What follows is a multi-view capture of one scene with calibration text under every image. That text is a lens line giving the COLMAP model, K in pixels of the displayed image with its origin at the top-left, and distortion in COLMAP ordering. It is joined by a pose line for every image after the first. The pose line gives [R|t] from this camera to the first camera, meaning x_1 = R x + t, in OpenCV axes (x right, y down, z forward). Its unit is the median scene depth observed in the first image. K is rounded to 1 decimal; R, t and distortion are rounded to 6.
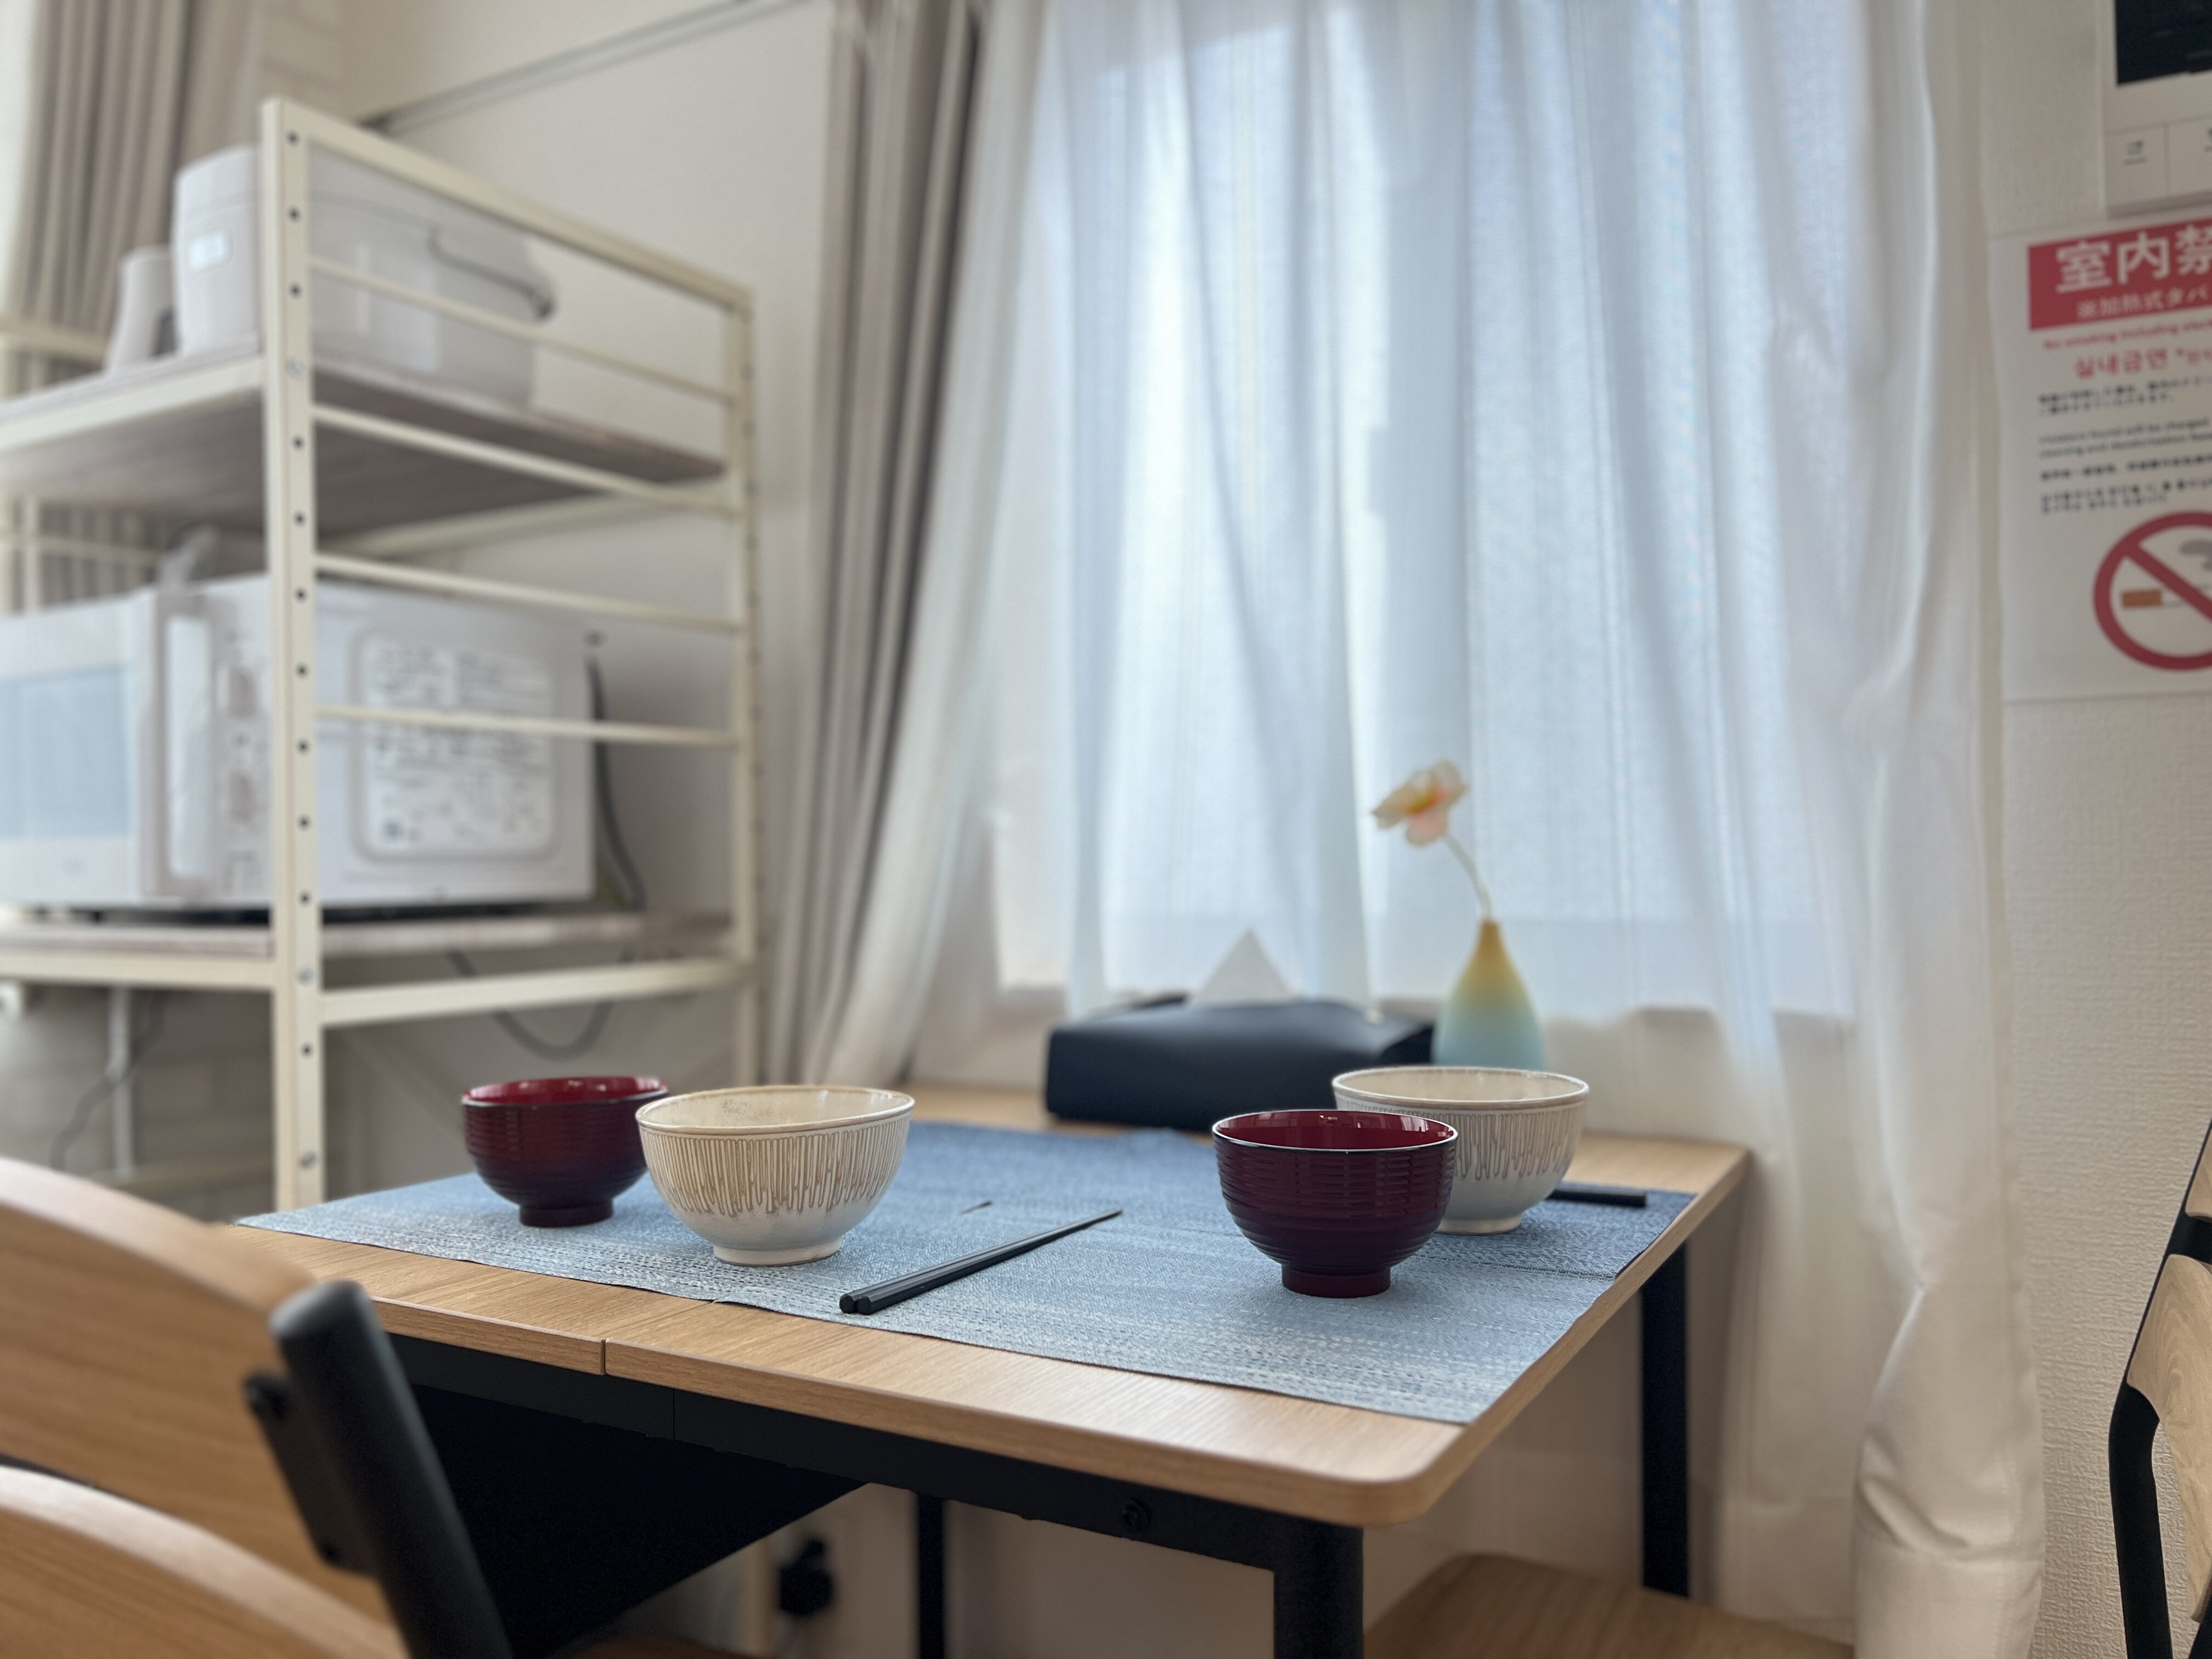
lens RADIAL K [[1689.4, 0, 1118.5], [0, 1689.4, 859.6], [0, 0, 1]] dist [0.031011, -0.038827]
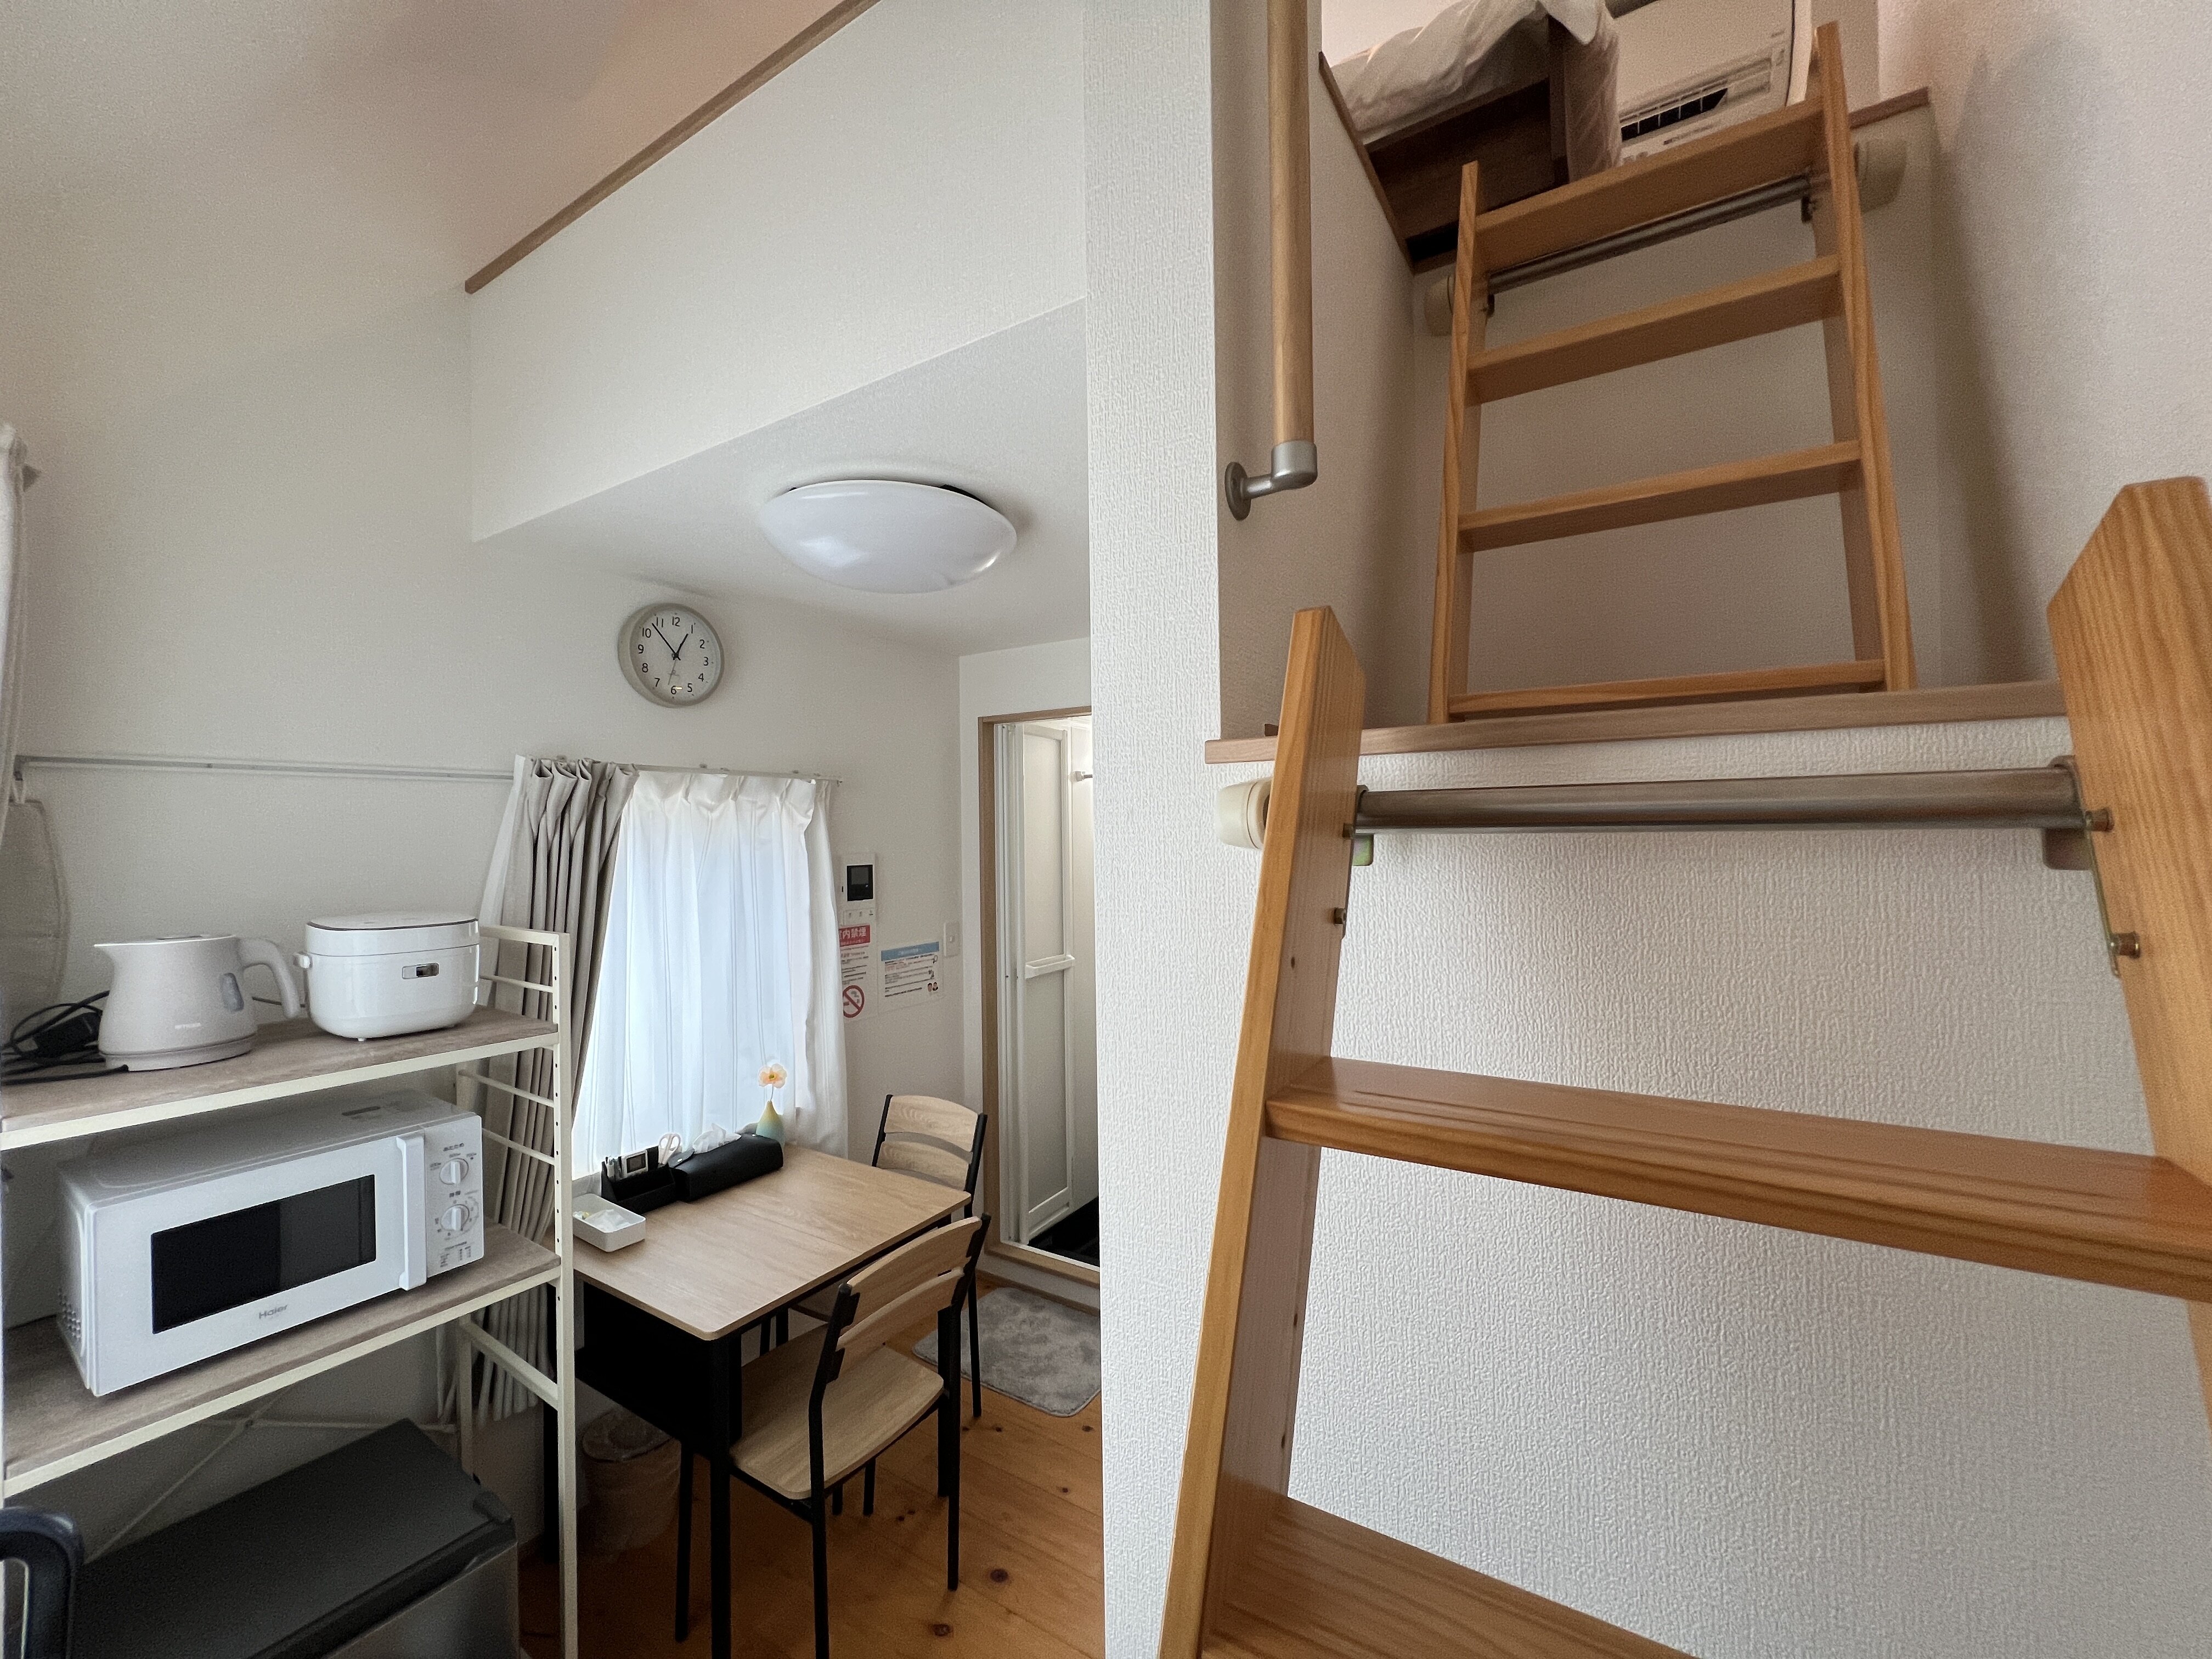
lens RADIAL K [[889.1, 0, 1108.0], [0, 889.1, 824.5], [0, 0, 1]] dist [-0.004806, 0.000137]
pose [[0.056202, 0.016357, 0.998285, -1.665203], [0.008007, 0.999826, -0.016833, -0.537030], [-0.998387, 0.008940, 0.056061, 0.081706]]
